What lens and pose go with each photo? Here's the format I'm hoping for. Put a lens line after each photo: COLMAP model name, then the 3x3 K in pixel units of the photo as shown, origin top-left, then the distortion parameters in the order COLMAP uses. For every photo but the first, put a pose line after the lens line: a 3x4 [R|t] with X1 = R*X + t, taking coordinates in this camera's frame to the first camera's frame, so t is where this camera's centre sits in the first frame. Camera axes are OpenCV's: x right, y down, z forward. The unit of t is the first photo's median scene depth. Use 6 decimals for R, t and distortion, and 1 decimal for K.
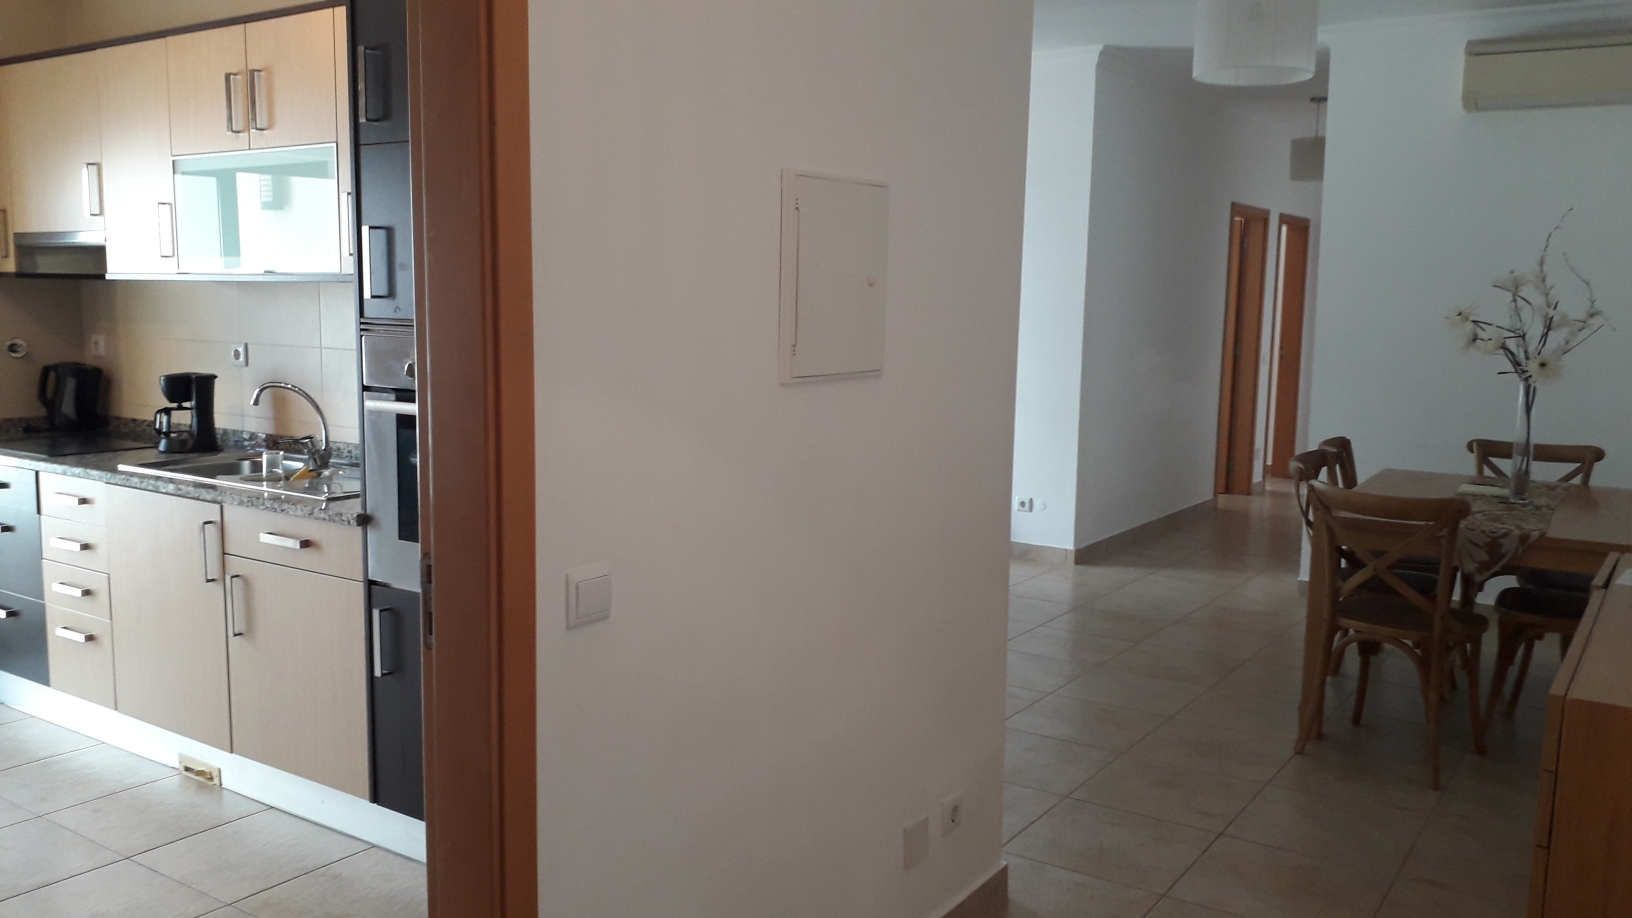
lens RADIAL K [[1283.4, 0, 827.9], [0, 1283.4, 453.2], [0, 0, 1]] dist [0.048612, -0.108088]
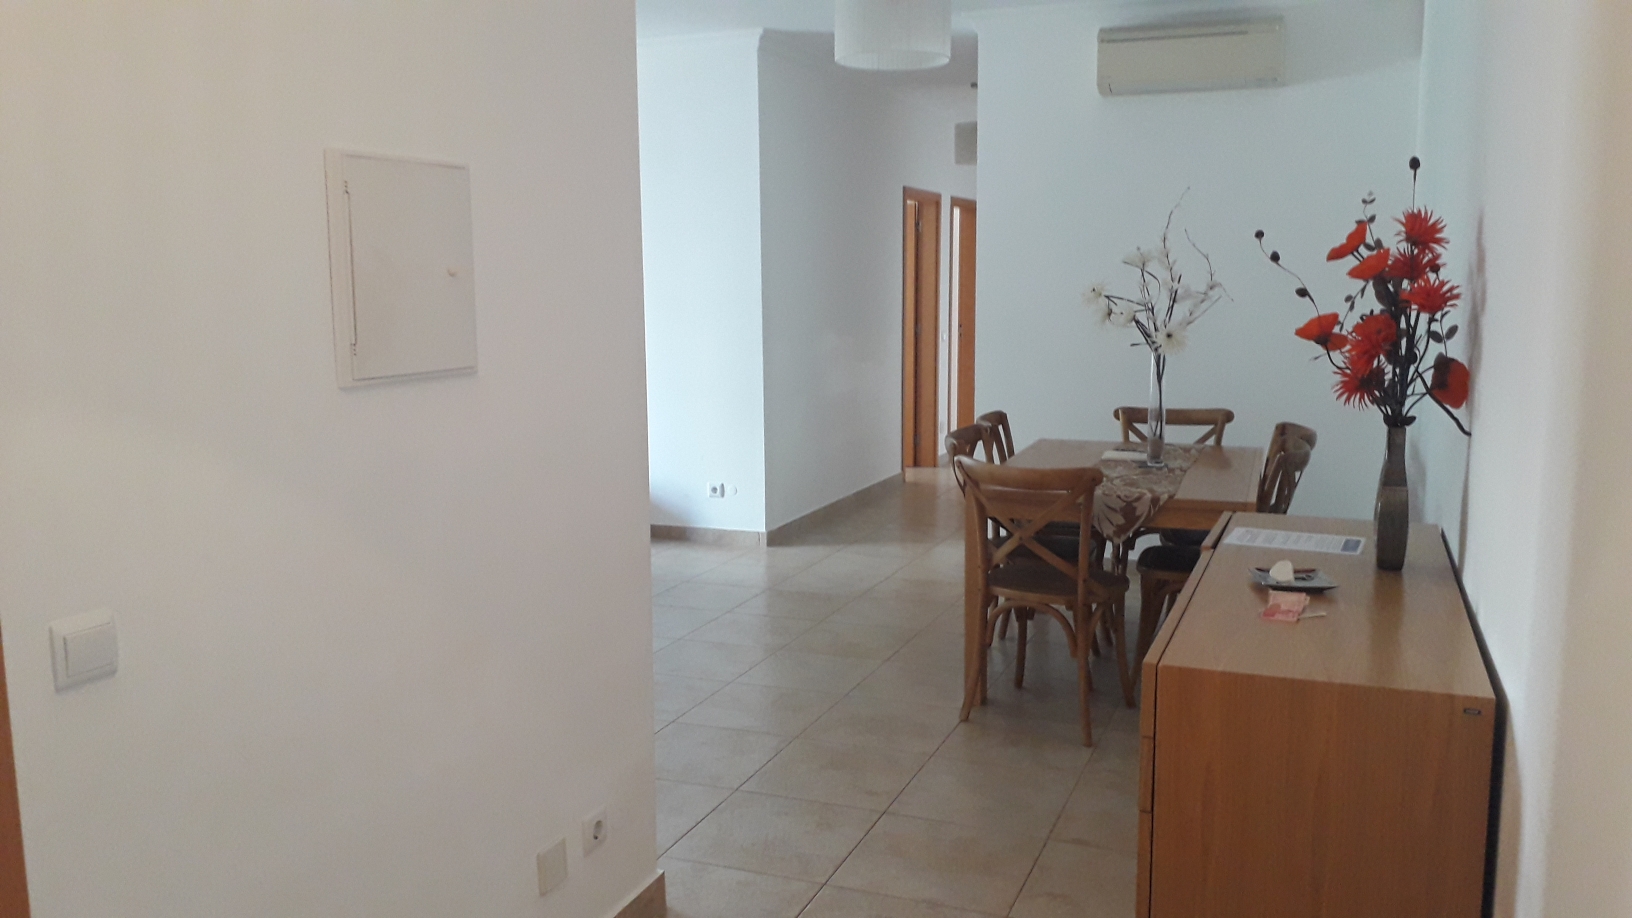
lens RADIAL K [[1268.2, 0, 811.8], [0, 1268.2, 445.4], [0, 0, 1]] dist [0.061145, -0.001864]
pose [[0.978636, -0.049377, 0.199582, 0.051004], [0.048035, 0.998779, 0.011566, -0.004500], [-0.199910, -0.001732, 0.979813, 0.028798]]
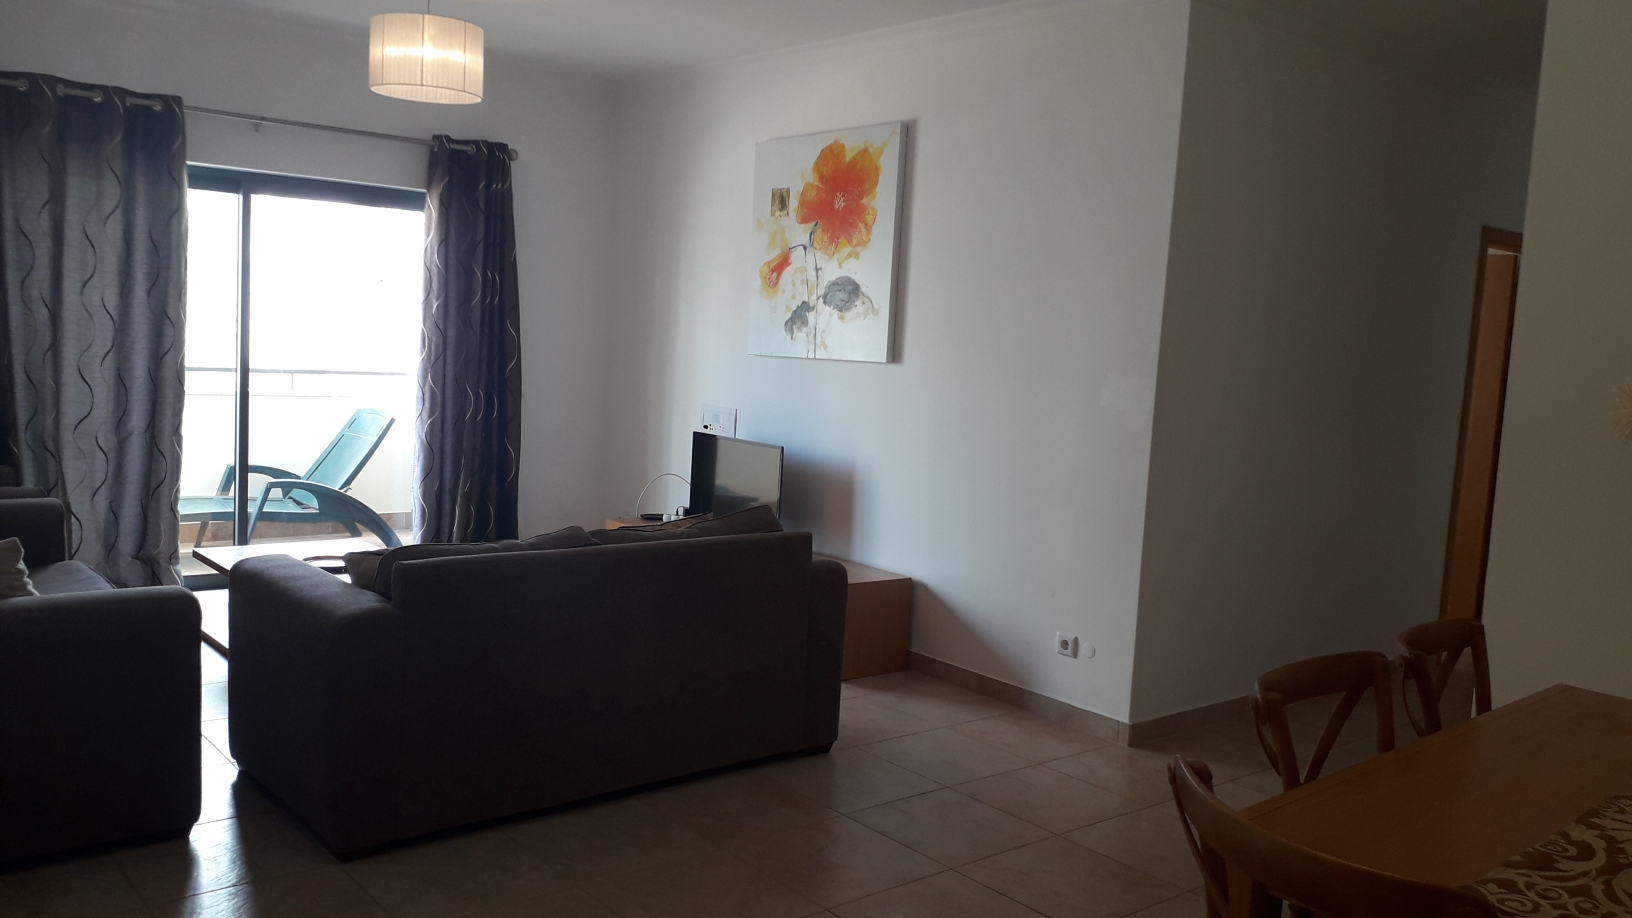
lens RADIAL K [[1304.2, 0, 821.2], [0, 1304.2, 465.5], [0, 0, 1]] dist [0.062907, -0.092048]
pose [[0.964444, 0.068798, -0.255176, 0.332198], [-0.075663, 0.996986, -0.017173, -0.056521], [0.253225, 0.035870, 0.966742, 0.488929]]
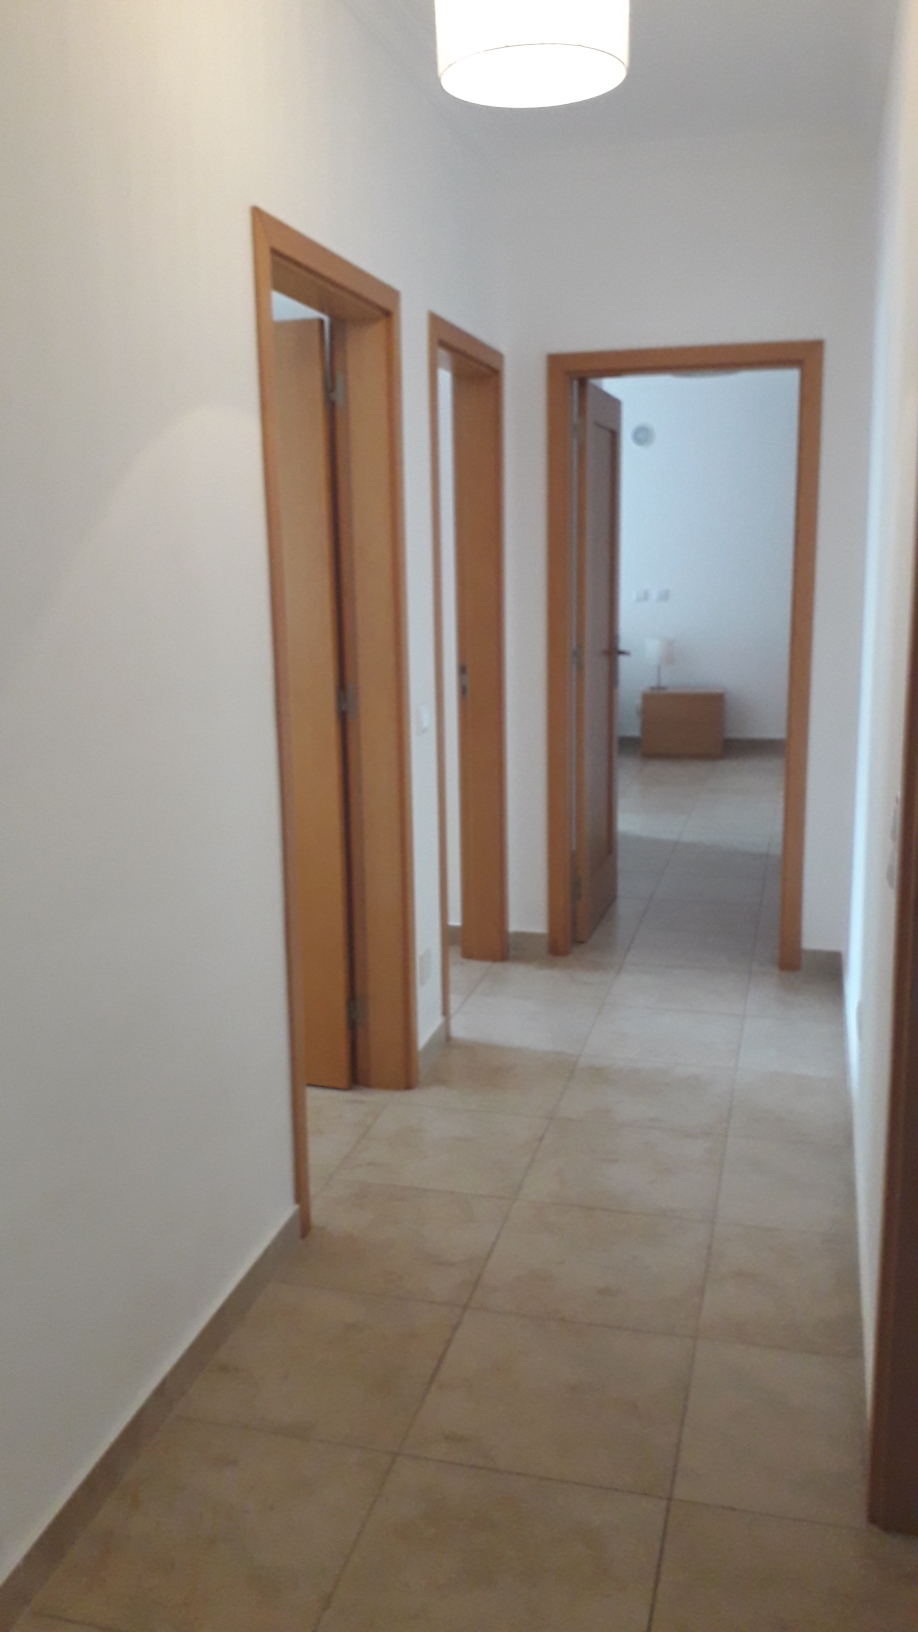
lens RADIAL K [[1304.2, 0, 459.0], [0, 1304.2, 816.0], [0, 0, 1]] dist [0.062907, -0.092048]
pose [[0.943711, -0.096568, 0.316359, 0.460440], [0.072484, 0.993563, 0.087061, -0.155267], [-0.322730, -0.059230, 0.944636, 1.295509]]
